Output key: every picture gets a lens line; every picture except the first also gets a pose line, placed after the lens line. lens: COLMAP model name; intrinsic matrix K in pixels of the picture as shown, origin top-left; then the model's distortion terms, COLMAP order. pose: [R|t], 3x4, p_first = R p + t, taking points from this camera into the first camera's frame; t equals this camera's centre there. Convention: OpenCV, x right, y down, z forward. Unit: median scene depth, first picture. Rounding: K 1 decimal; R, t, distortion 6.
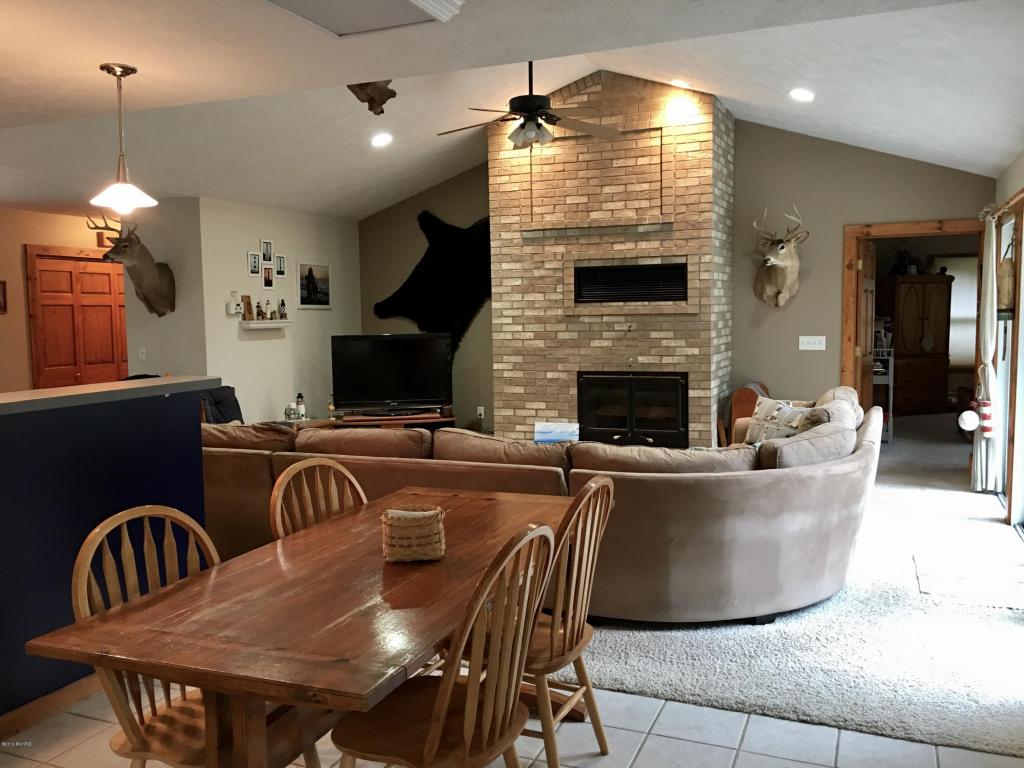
lens RADIAL K [[870.8, 0, 504.8], [0, 870.8, 380.2], [0, 0, 1]] dist [0.076001, -0.102471]
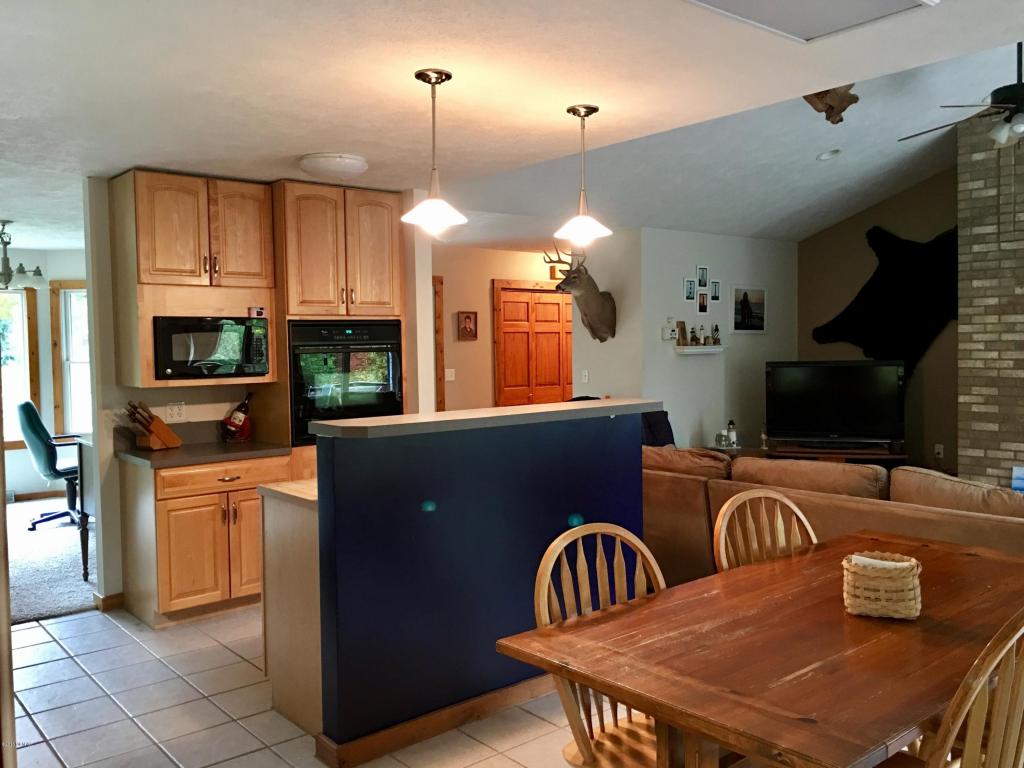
lens RADIAL K [[870.8, 0, 502.7], [0, 870.8, 377.8], [0, 0, 1]] dist [0.076001, -0.102471]
pose [[0.888433, 0.019236, -0.458603, -0.014864], [-0.034497, 0.999094, -0.024923, 0.000837], [0.457708, 0.037962, 0.888292, 0.011885]]
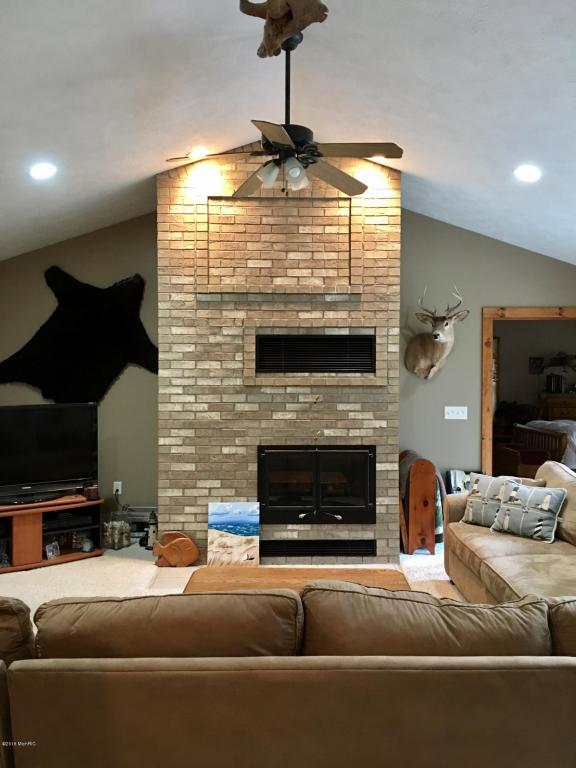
lens RADIAL K [[653.1, 0, 288.4], [0, 653.1, 375.9], [0, 0, 1]] dist [0.076001, -0.102471]
pose [[0.916049, 0.013249, 0.400847, -0.172417], [0.015130, 0.997601, -0.067551, -0.037883], [-0.400780, 0.067945, 0.913651, 0.352664]]
